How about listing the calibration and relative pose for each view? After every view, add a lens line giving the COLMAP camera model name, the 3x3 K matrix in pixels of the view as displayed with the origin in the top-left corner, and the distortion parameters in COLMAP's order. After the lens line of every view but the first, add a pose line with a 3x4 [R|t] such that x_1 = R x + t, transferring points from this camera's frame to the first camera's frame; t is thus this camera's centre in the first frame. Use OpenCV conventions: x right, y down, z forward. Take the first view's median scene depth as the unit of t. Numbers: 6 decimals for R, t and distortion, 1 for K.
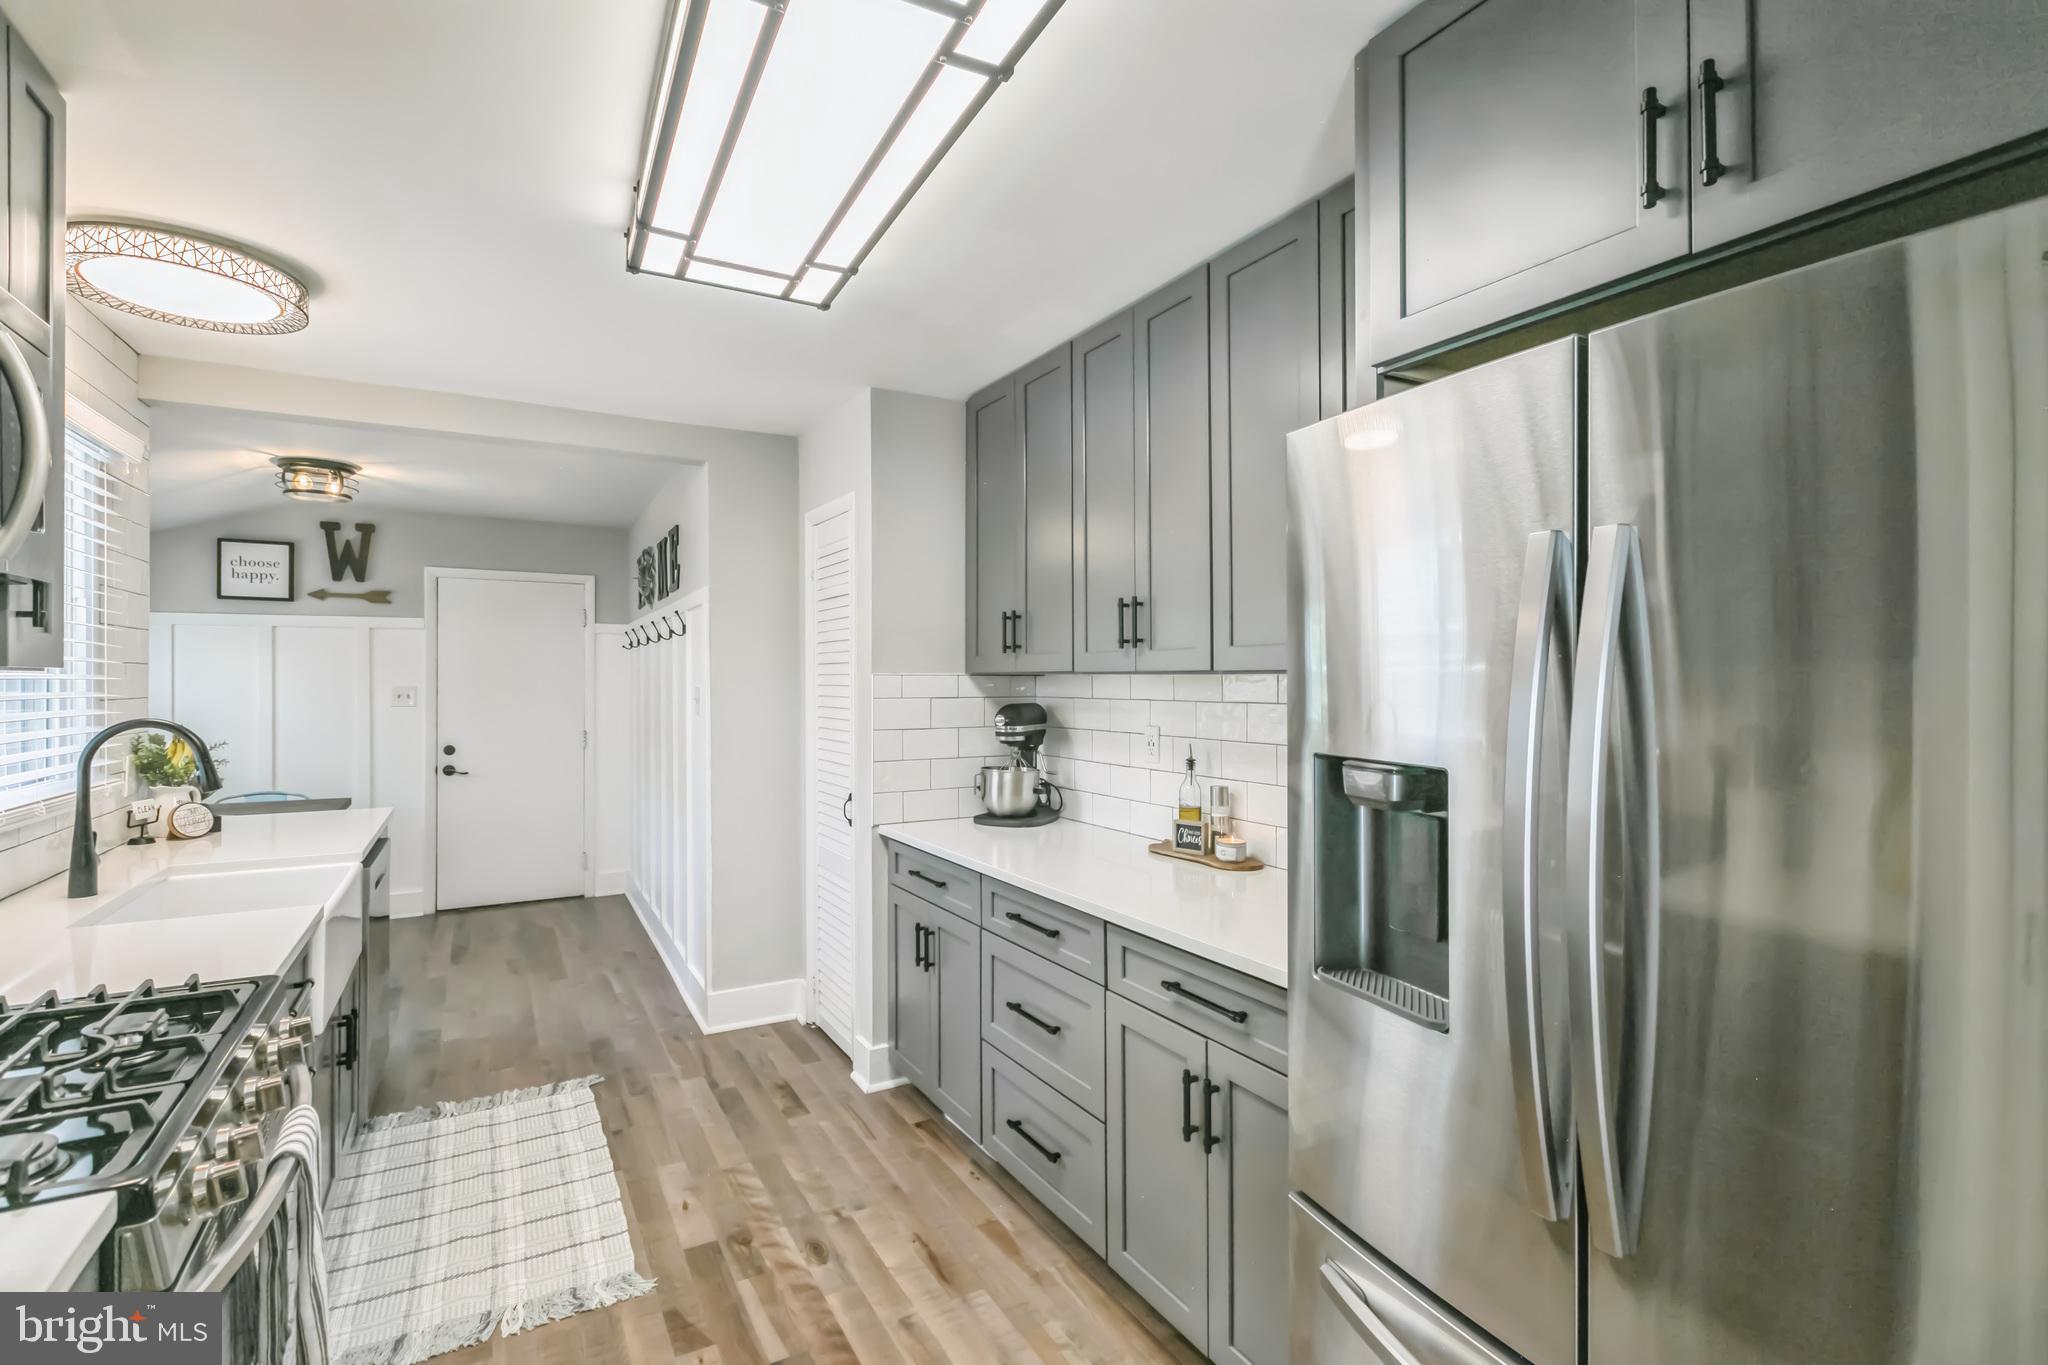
lens RADIAL K [[945.7, 0, 1026.5], [0, 945.7, 674.9], [0, 0, 1]] dist [-0.000714, -0.000008]
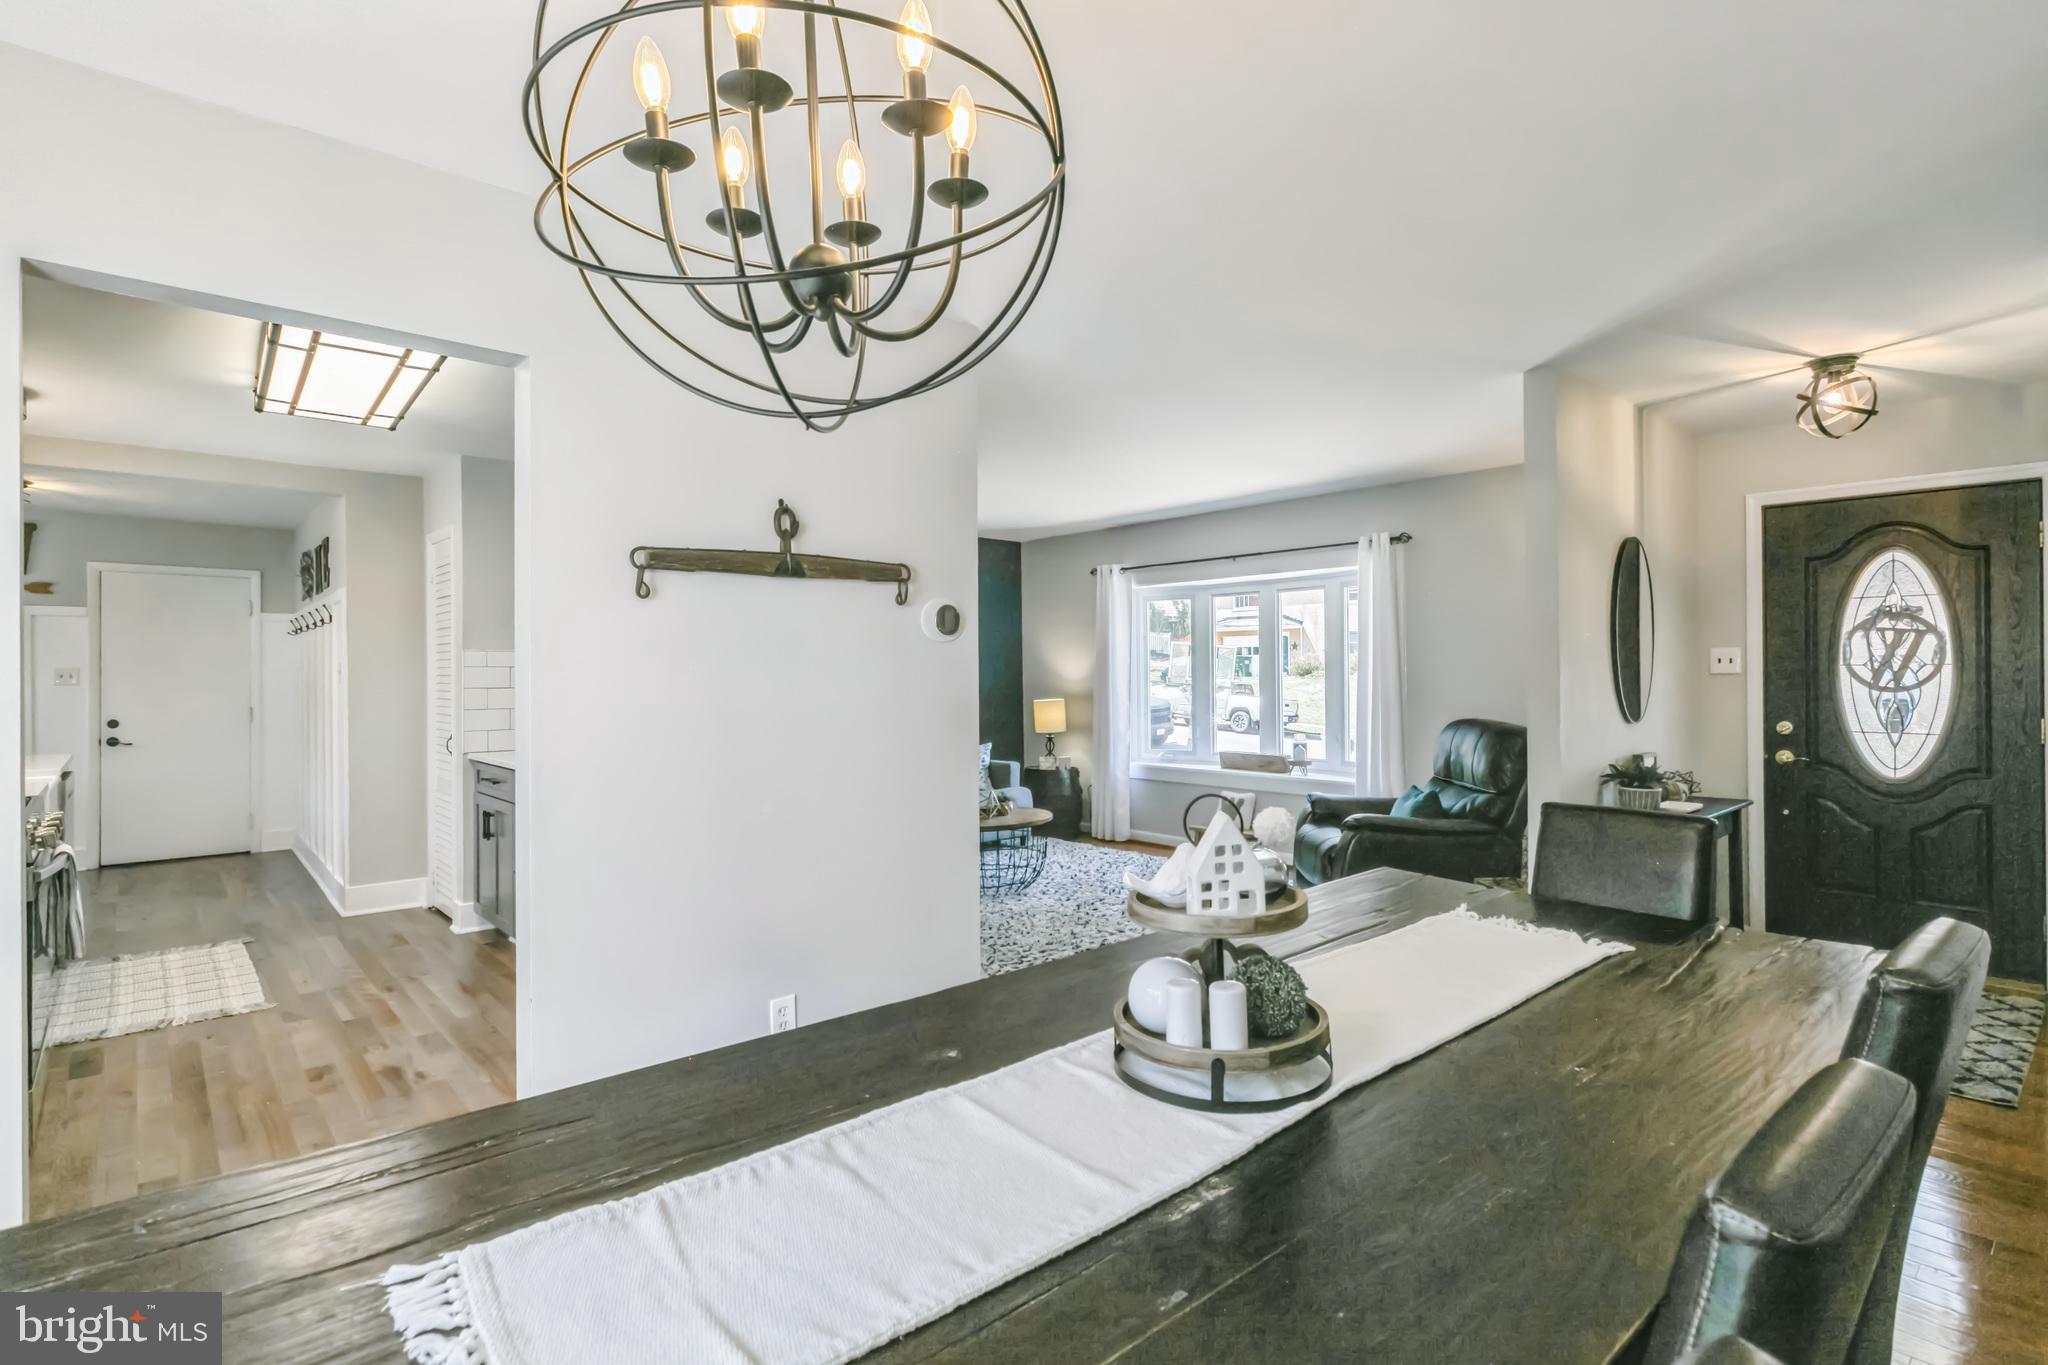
lens RADIAL K [[982.2, 0, 1034.8], [0, 982.2, 665.5], [0, 0, 1]] dist [-0.002665, -0.001262]
pose [[0.975533, -0.004304, 0.219809, 0.362450], [0.004603, 0.999989, -0.000850, 0.027403], [-0.219803, 0.001841, 0.975543, -0.669231]]
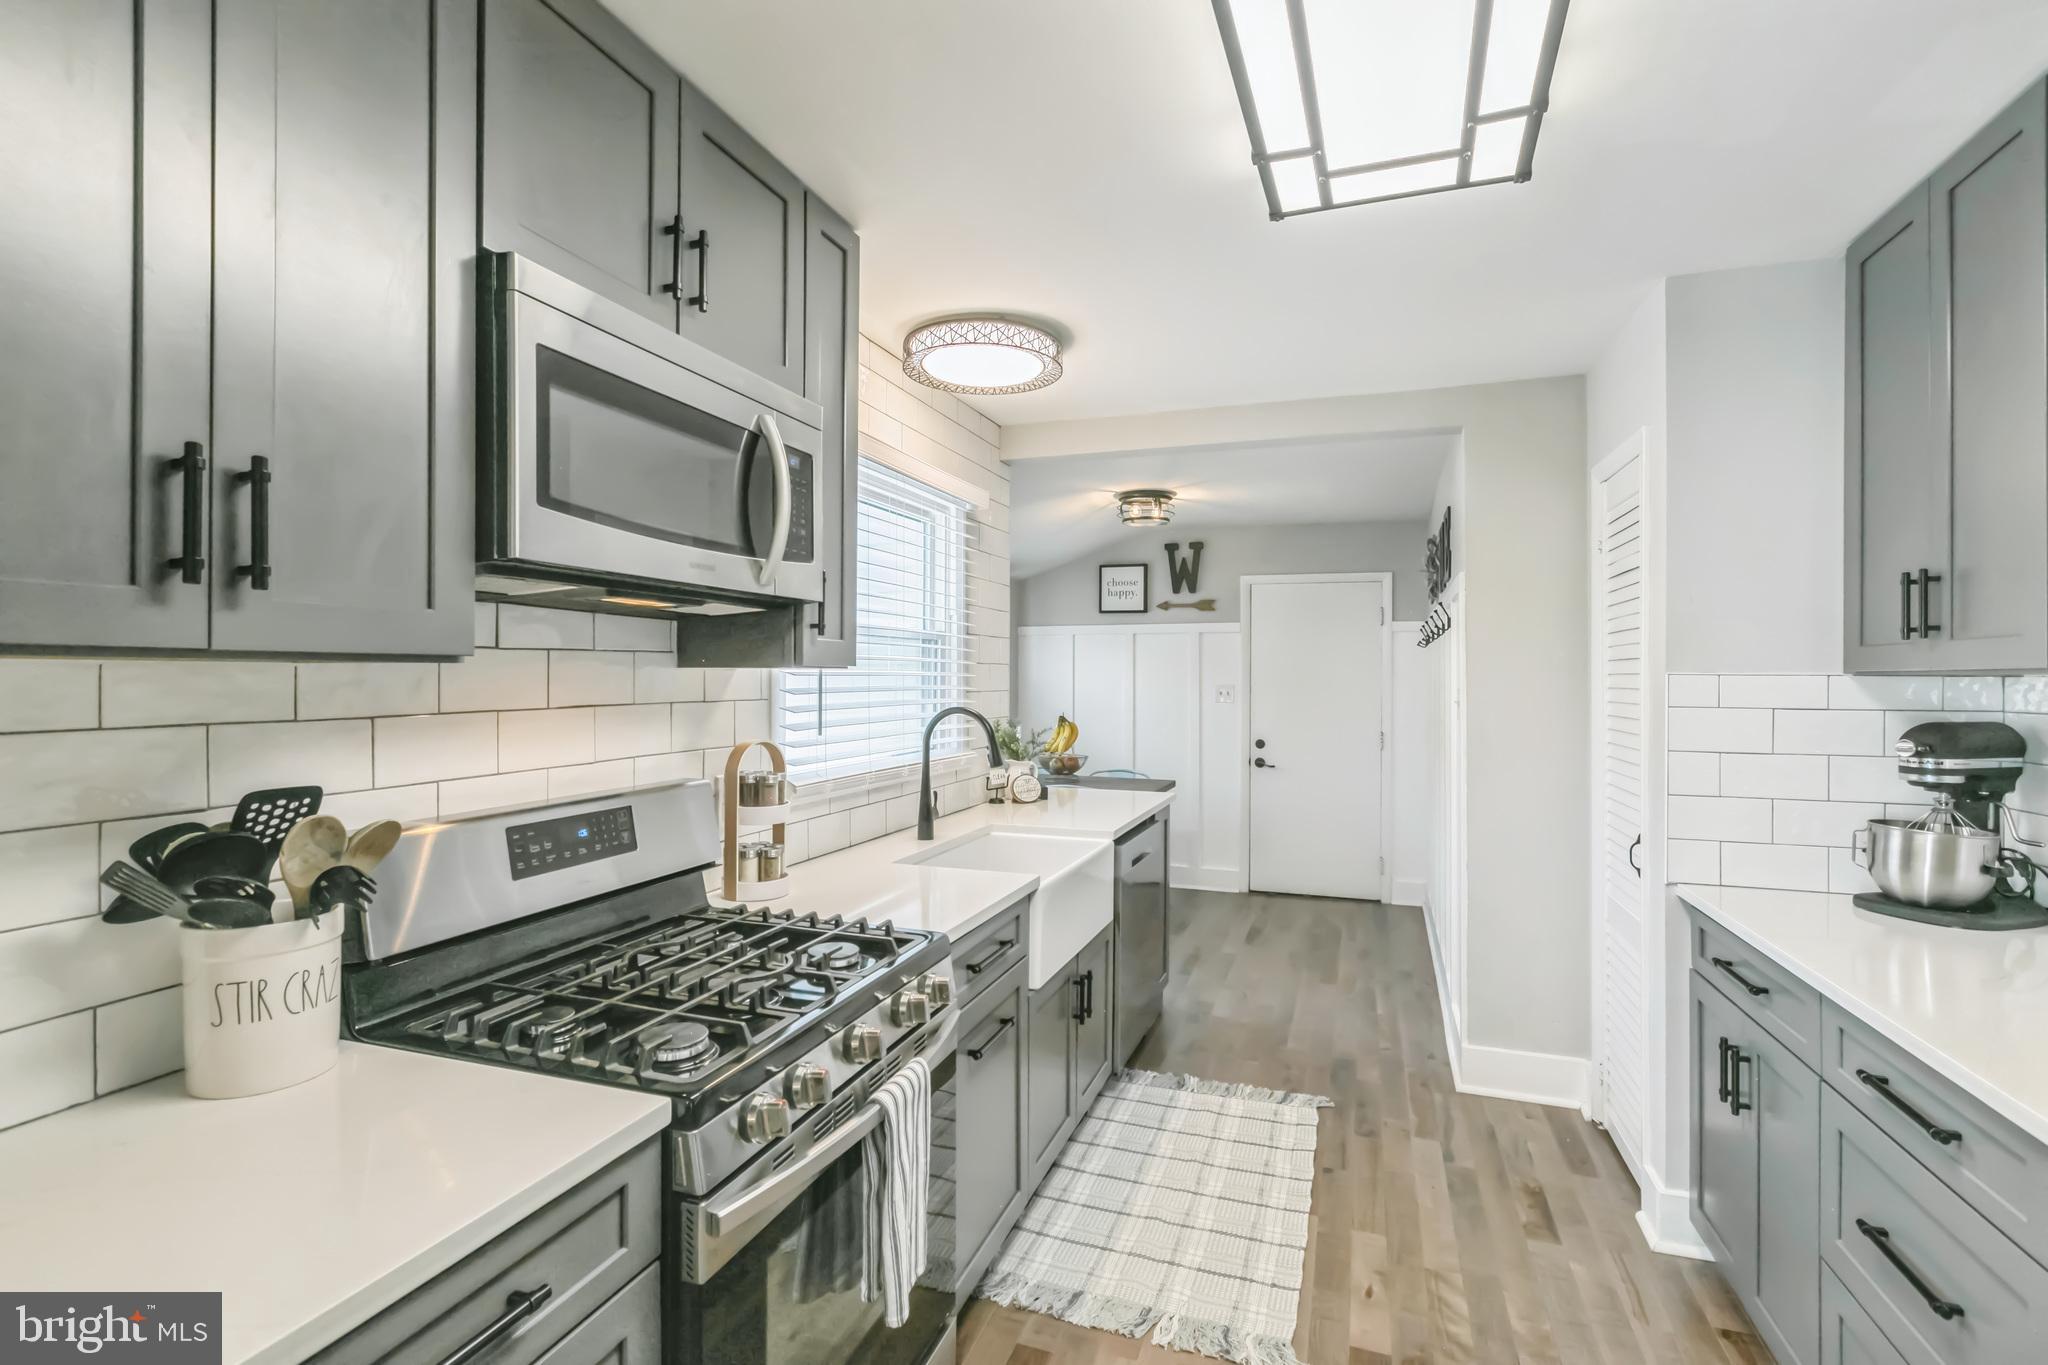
lens RADIAL K [[951.6, 0, 1024.2], [0, 951.6, 673.4], [0, 0, 1]] dist [0.000675, -0.000564]
pose [[0.651000, 0.001440, -0.759077, 0.068162], [-0.002905, 0.999996, -0.000595, 0.001205], [0.759072, 0.002593, 0.651001, 0.150483]]
